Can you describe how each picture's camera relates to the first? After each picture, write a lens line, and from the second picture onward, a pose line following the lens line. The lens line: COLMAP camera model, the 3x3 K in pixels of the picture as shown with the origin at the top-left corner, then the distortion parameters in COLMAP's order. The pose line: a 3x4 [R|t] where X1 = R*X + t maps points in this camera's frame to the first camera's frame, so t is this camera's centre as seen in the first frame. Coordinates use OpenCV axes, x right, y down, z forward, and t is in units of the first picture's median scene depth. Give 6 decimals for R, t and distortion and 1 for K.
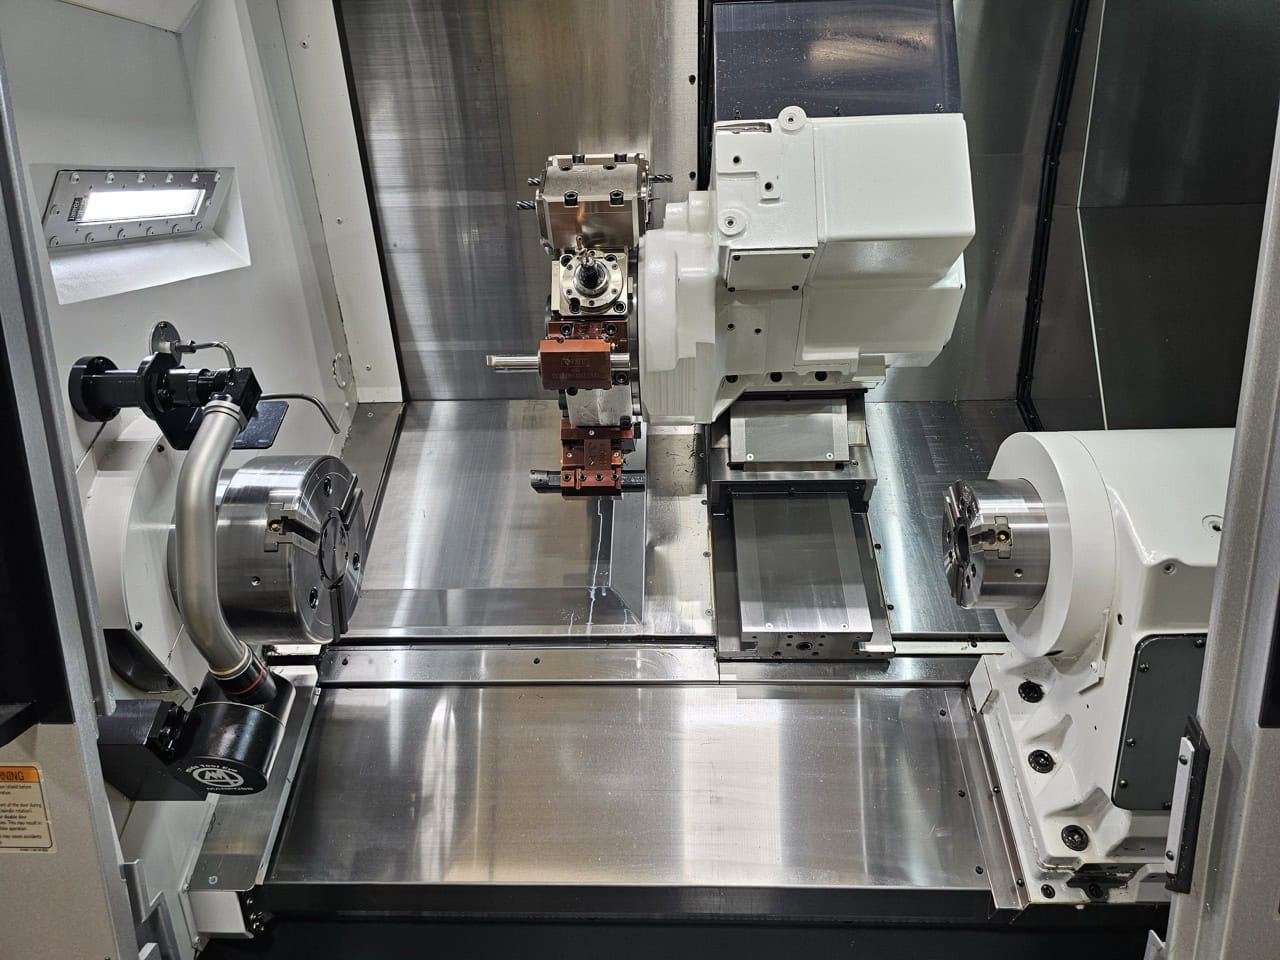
lens RADIAL K [[866.8, 0, 639.7], [0, 866.8, 484.3], [0, 0, 1]] dist [0.054309, -0.047277]
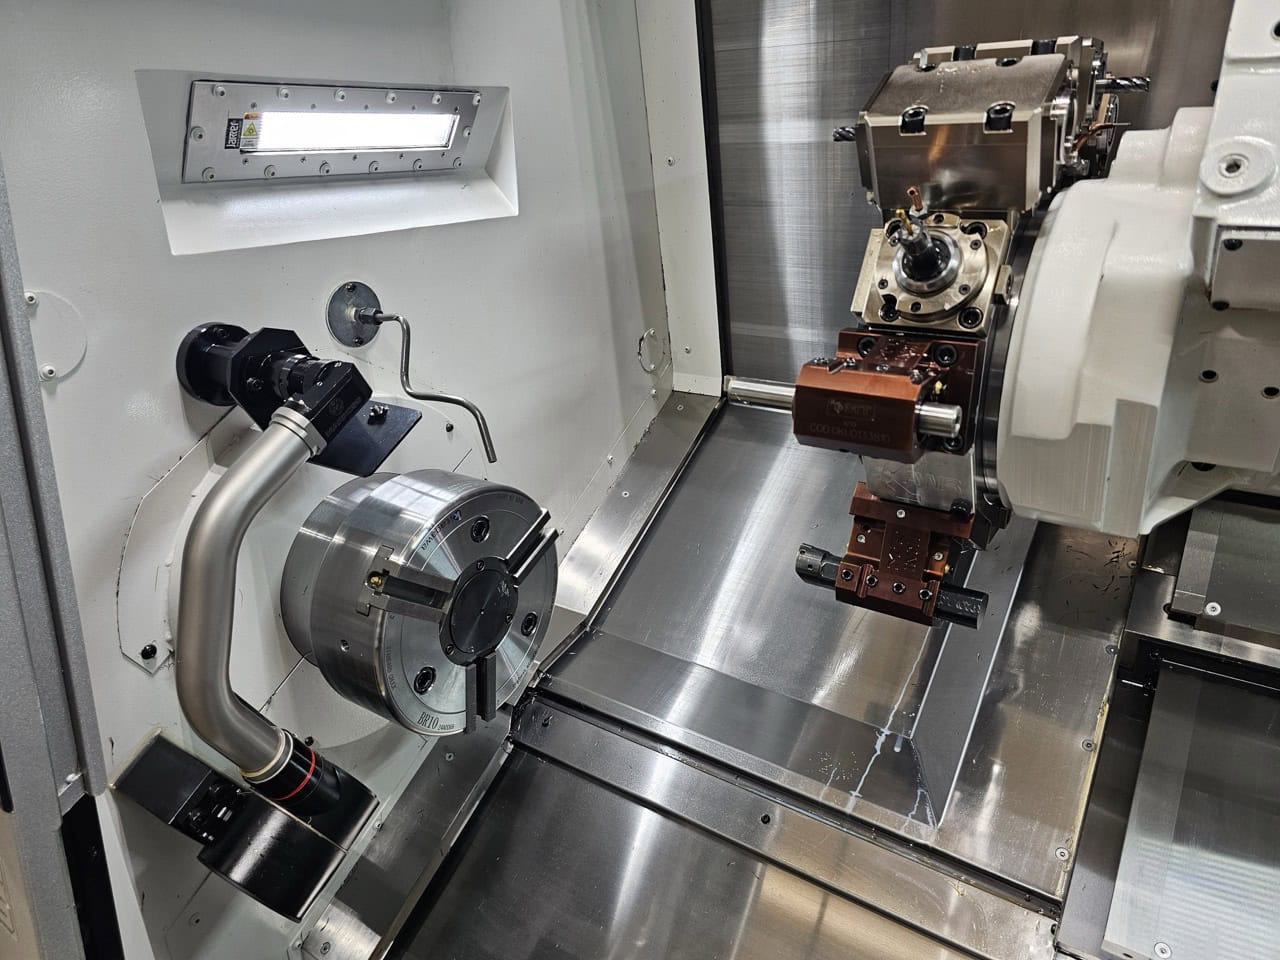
lens RADIAL K [[866.8, 0, 634.4], [0, 866.8, 476.4], [0, 0, 1]] dist [0.054309, -0.047277]
pose [[0.847835, 0.195704, -0.492825, 0.089881], [-0.174097, 0.980616, 0.089900, -0.117333], [0.500866, 0.009579, 0.865472, 0.407859]]
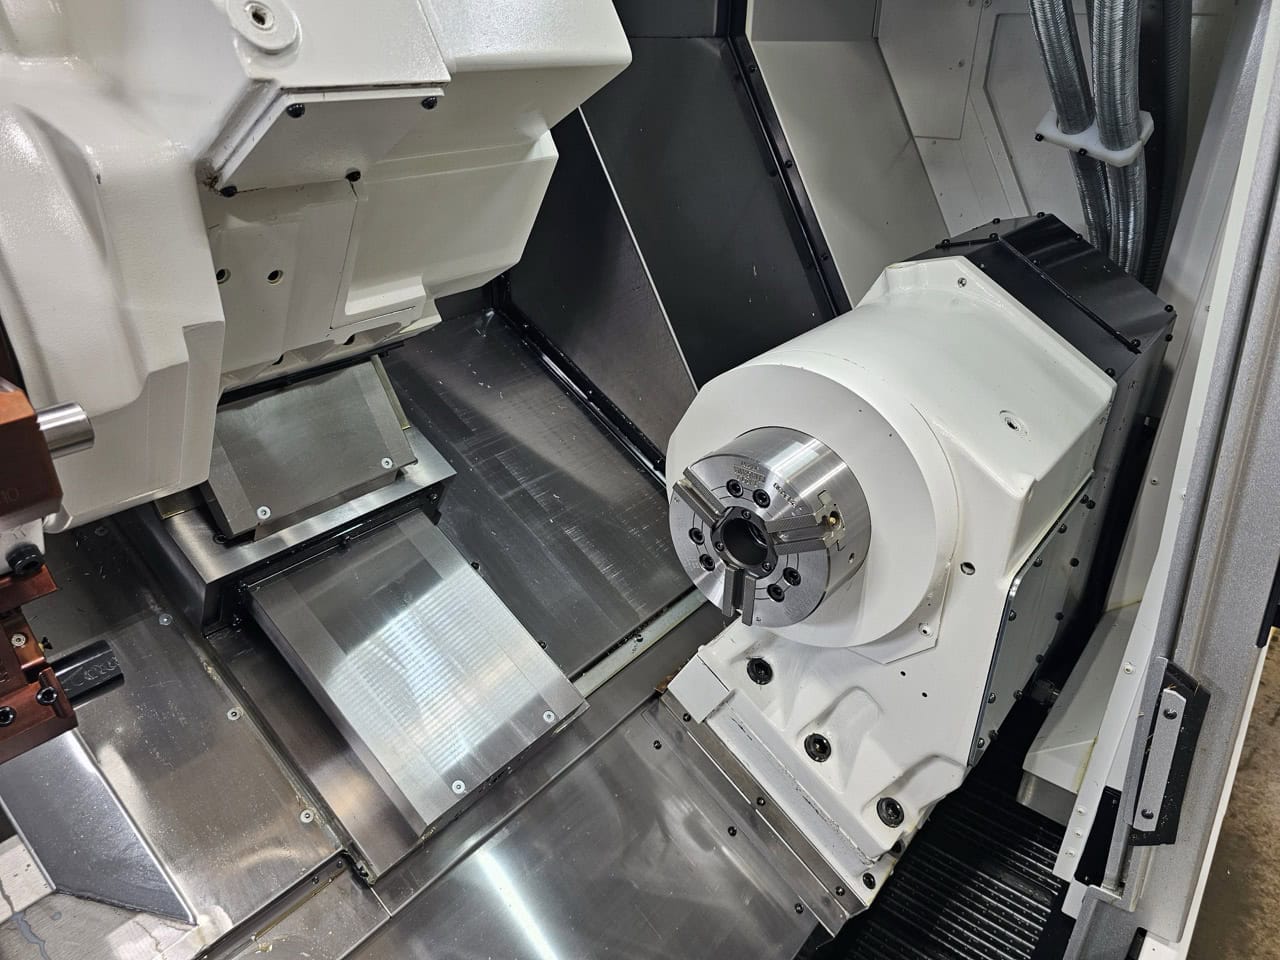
lens RADIAL K [[866.8, 0, 632.7], [0, 866.8, 475.8], [0, 0, 1]] dist [0.054309, -0.047277]
pose [[0.588422, -0.336072, 0.735401, -0.146641], [0.243843, 0.940939, 0.234892, -0.145595], [-0.770908, 0.041107, 0.635618, 0.578397]]
